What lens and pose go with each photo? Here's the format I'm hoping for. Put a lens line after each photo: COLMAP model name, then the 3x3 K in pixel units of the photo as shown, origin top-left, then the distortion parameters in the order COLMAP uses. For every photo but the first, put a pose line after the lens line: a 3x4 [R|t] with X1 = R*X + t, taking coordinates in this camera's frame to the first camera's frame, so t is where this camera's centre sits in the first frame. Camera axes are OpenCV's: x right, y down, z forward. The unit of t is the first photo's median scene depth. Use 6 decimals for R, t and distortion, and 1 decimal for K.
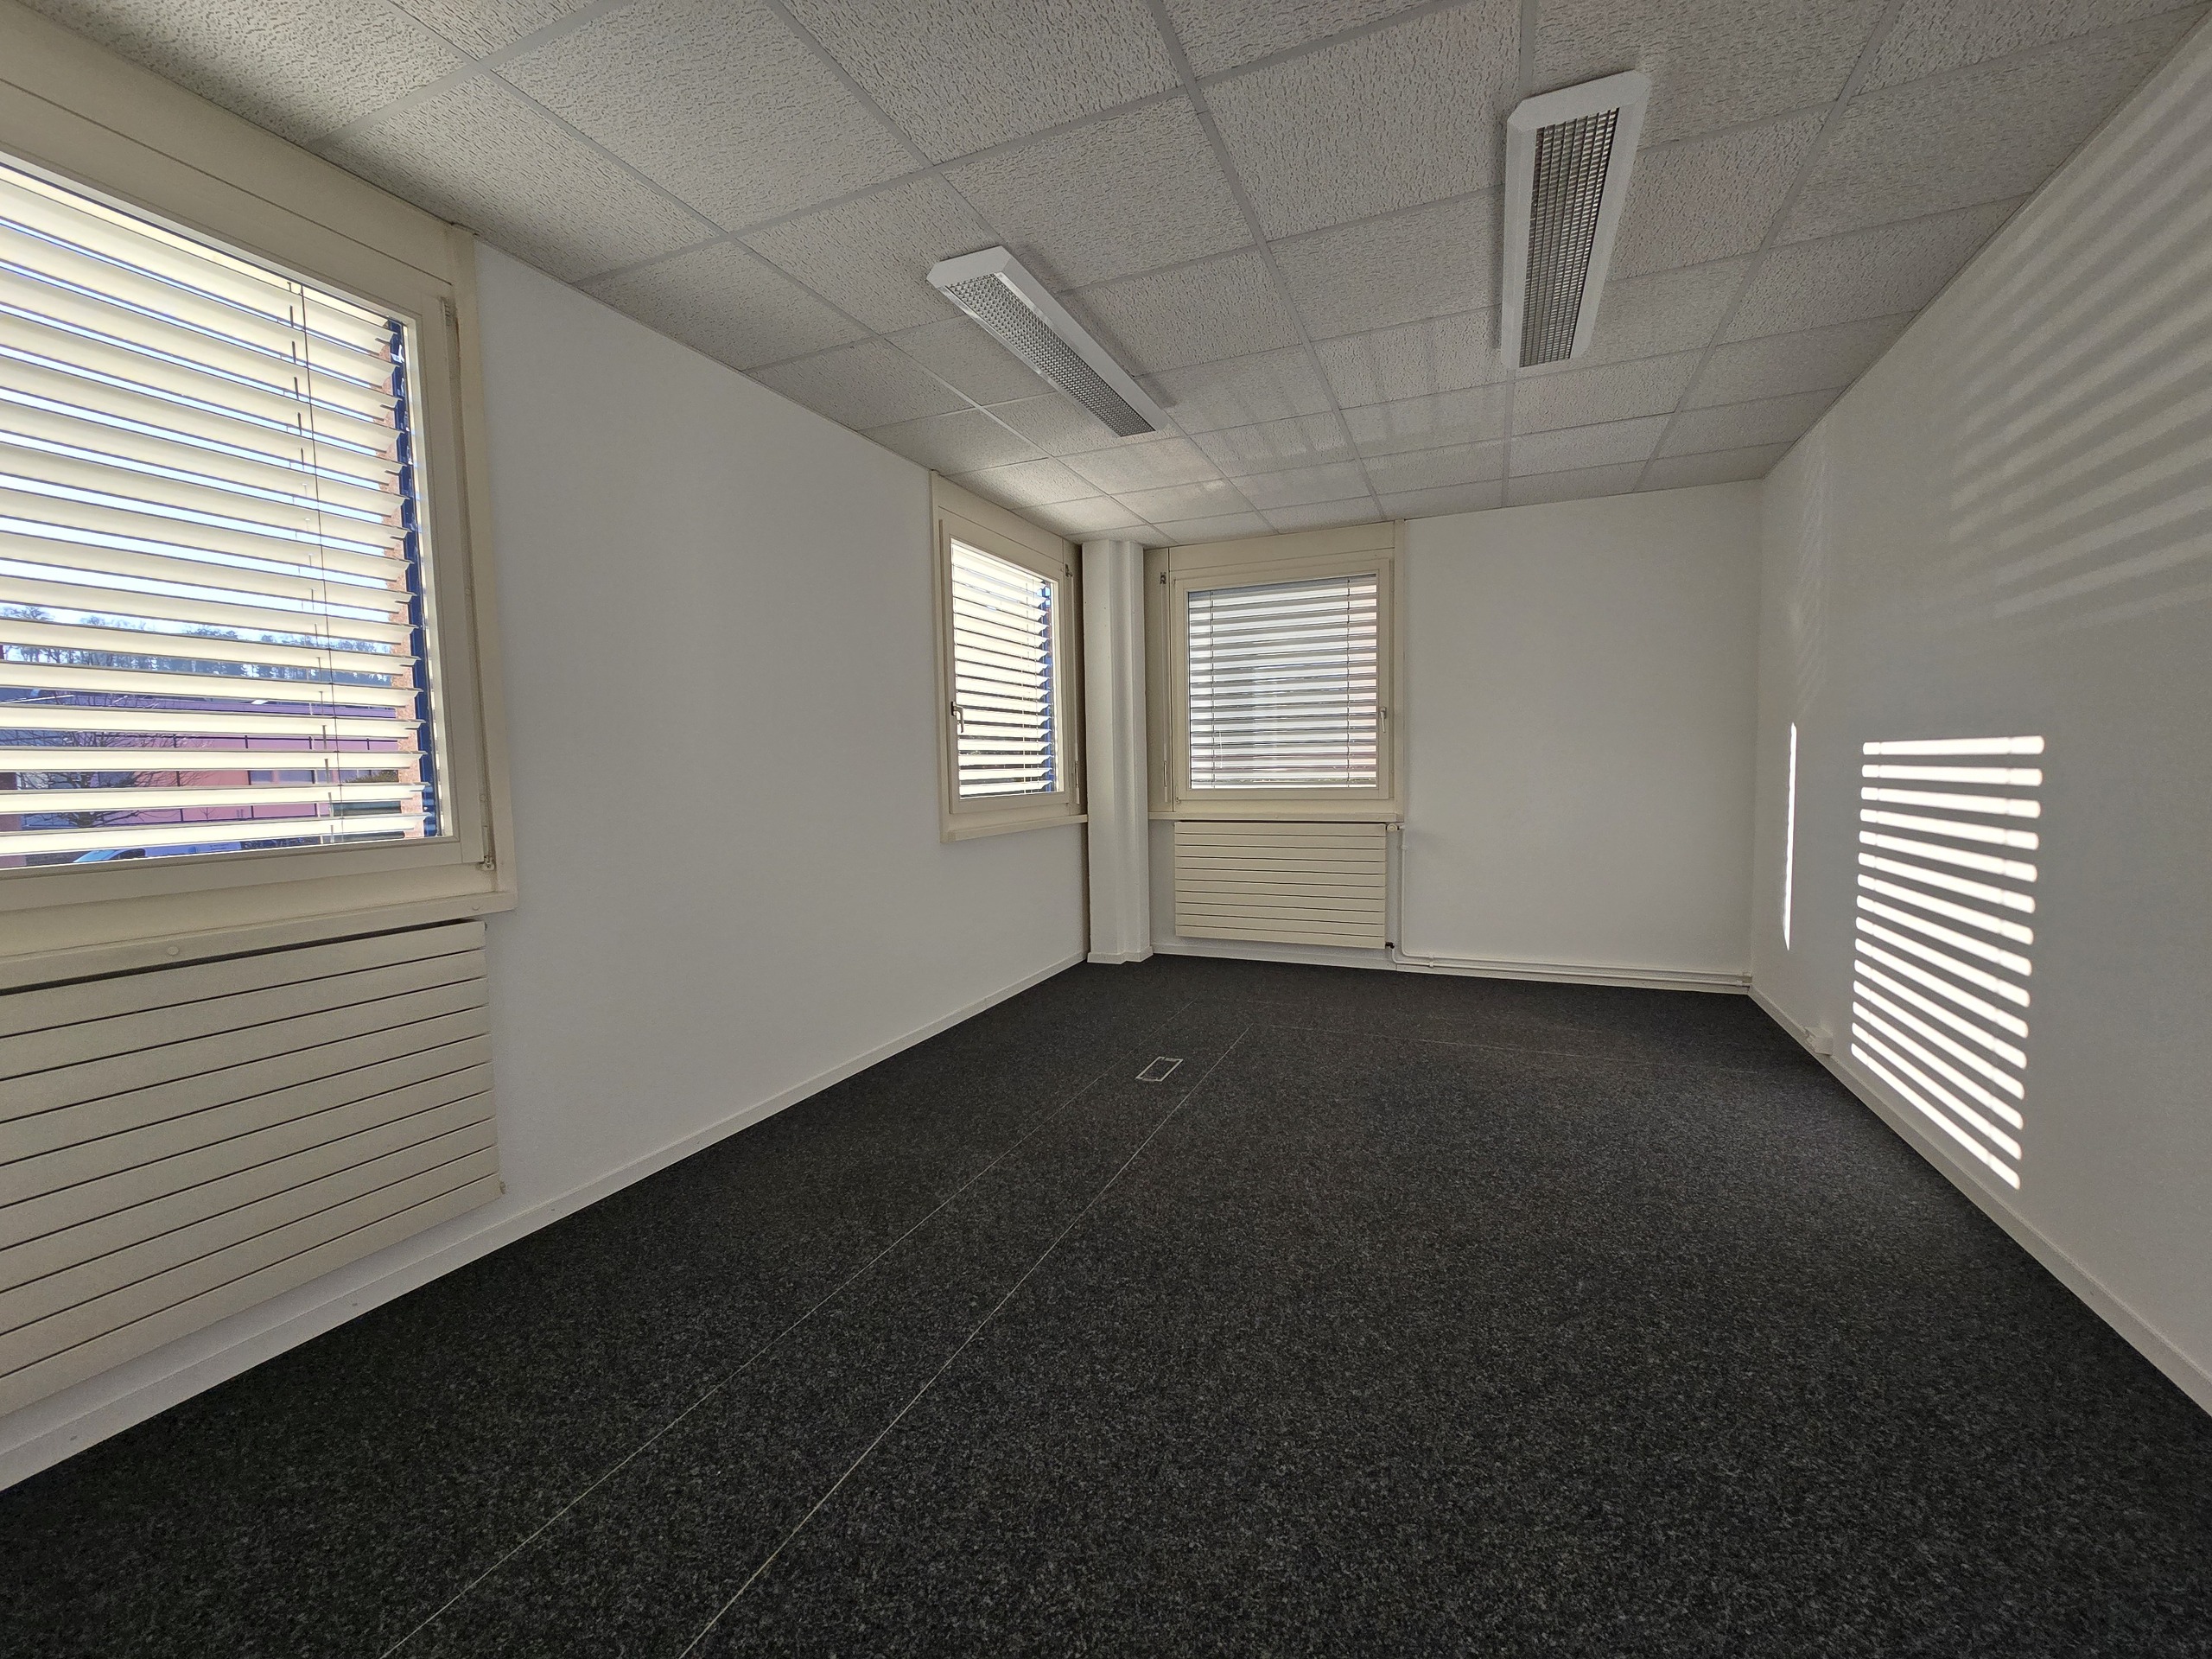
lens RADIAL K [[895.6, 0, 1099.4], [0, 895.6, 833.8], [0, 0, 1]] dist [-0.002132, -0.000025]
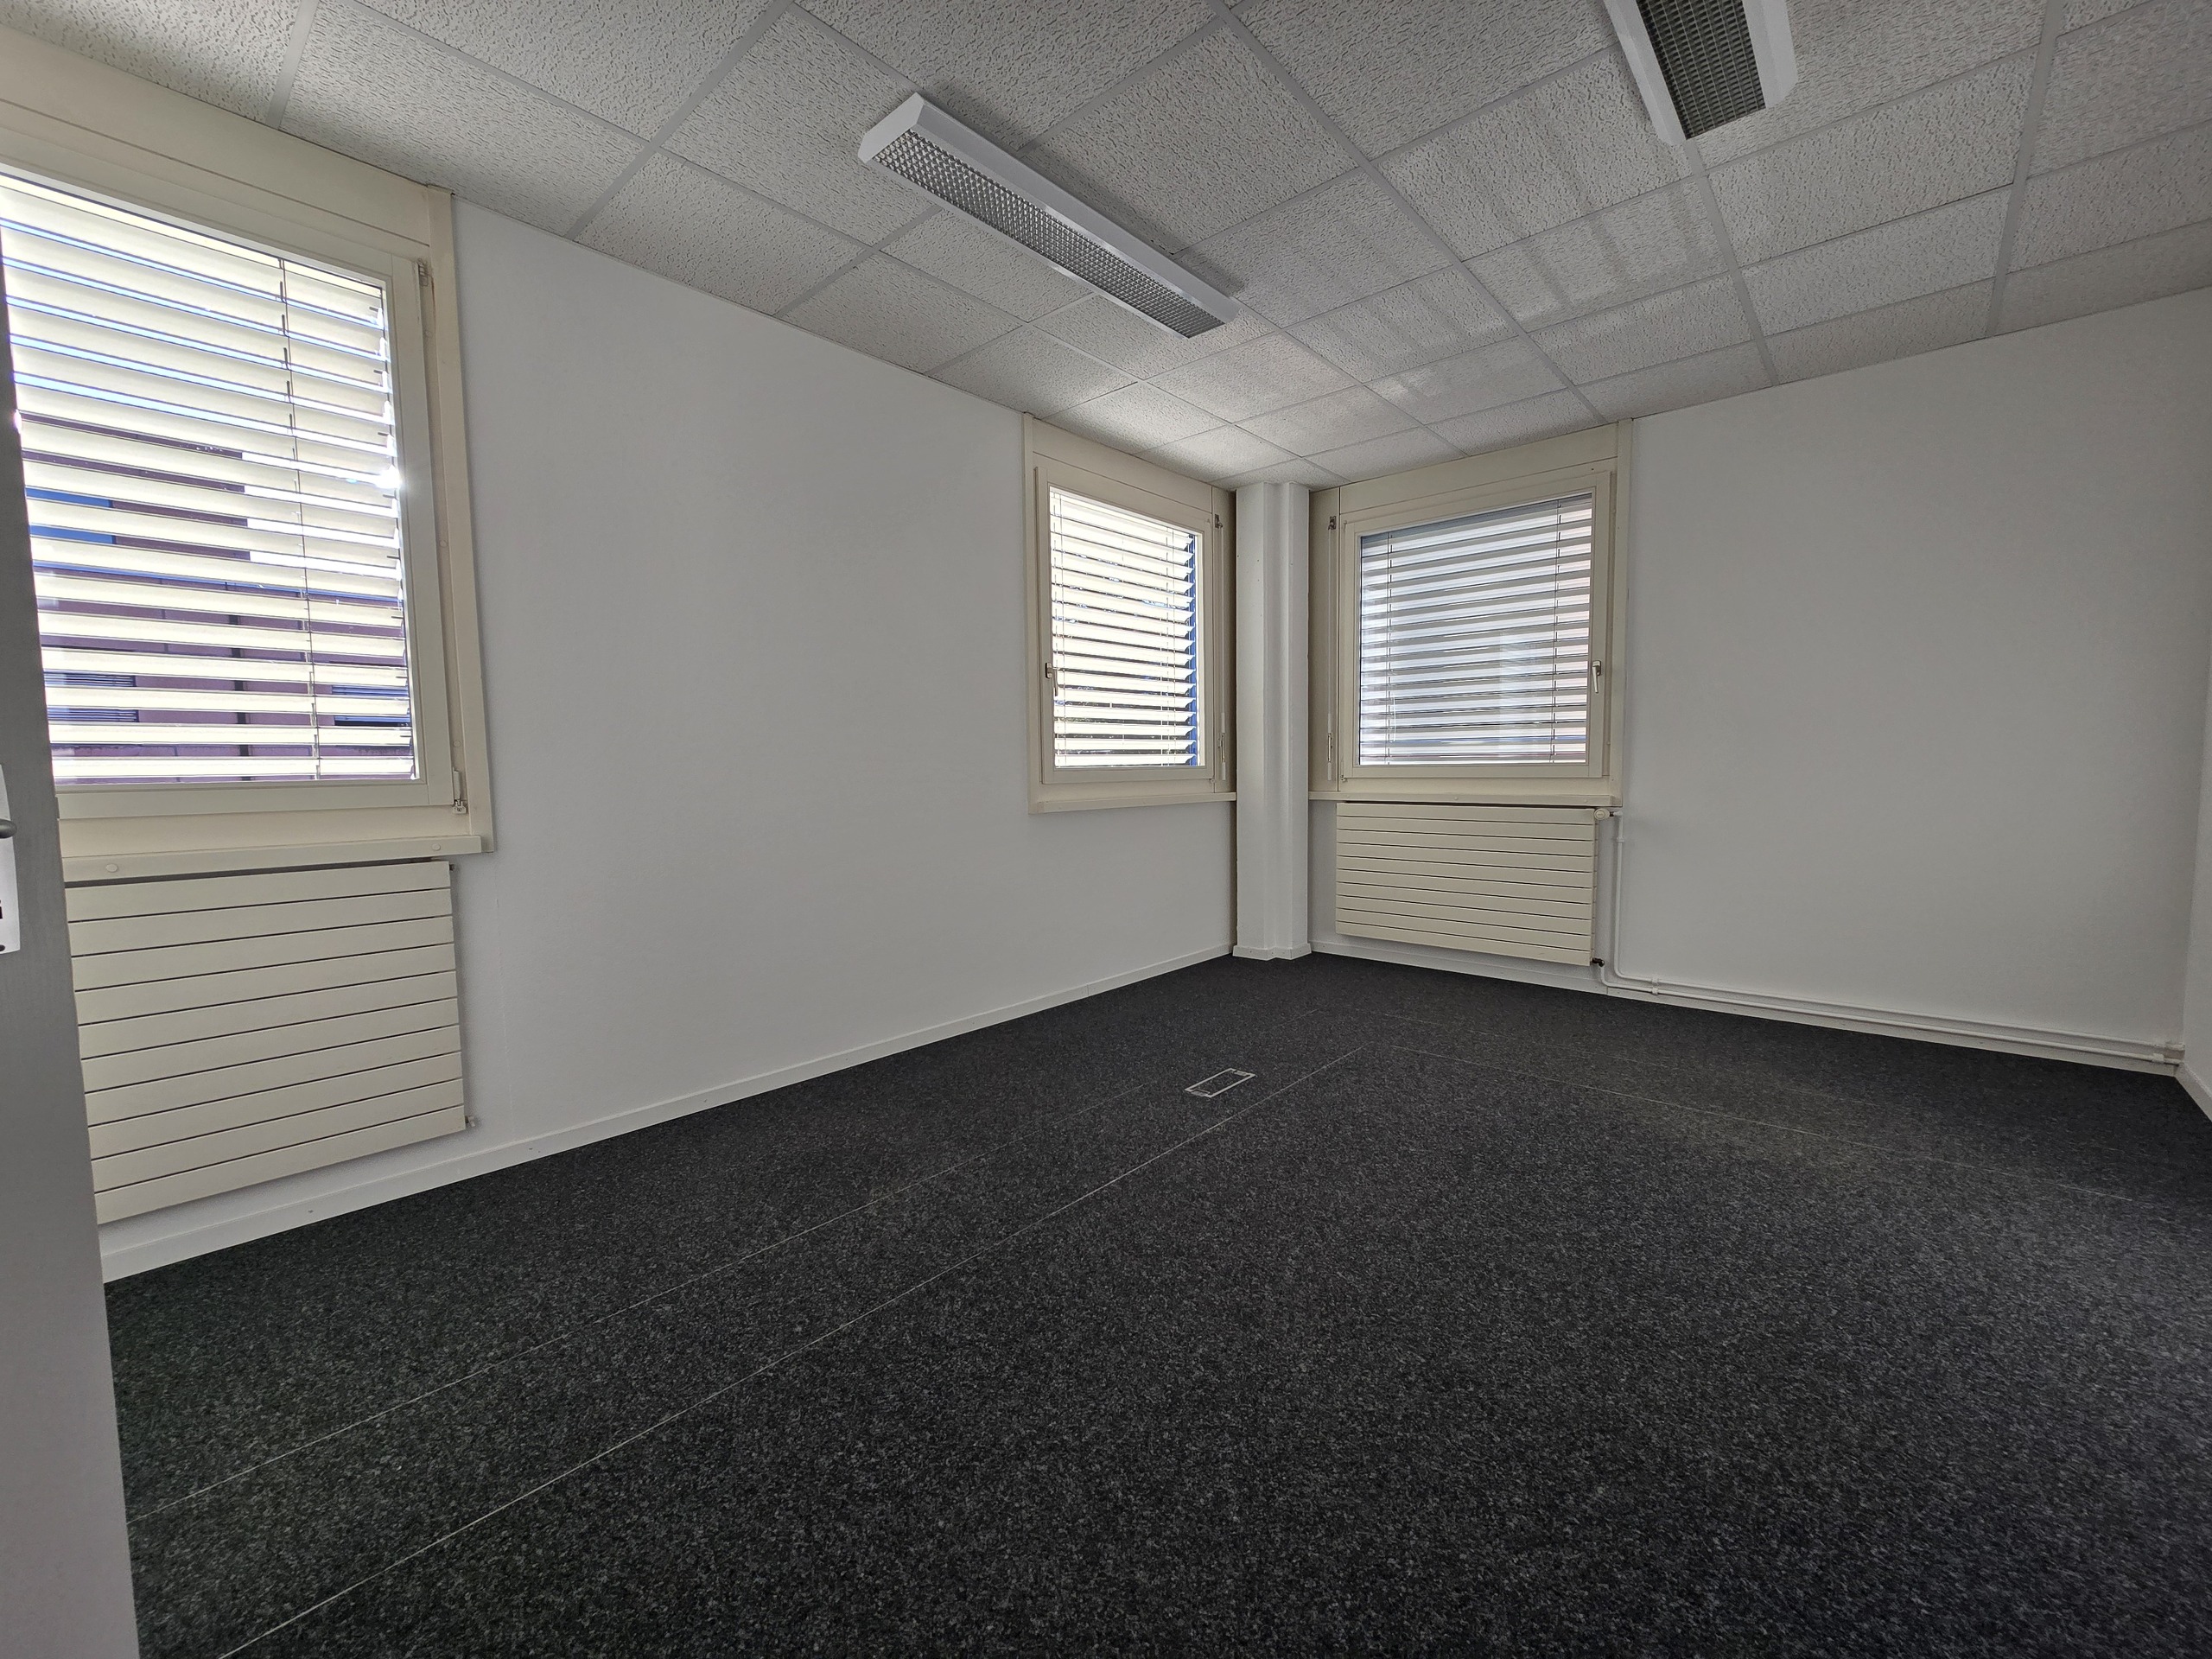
lens RADIAL K [[895.6, 0, 1099.4], [0, 895.6, 833.8], [0, 0, 1]] dist [-0.002132, -0.000025]
pose [[0.949165, 0.032004, -0.313147, 0.174304], [-0.028888, 0.999476, 0.014586, 0.013703], [0.313450, -0.004799, 0.949593, 0.125913]]
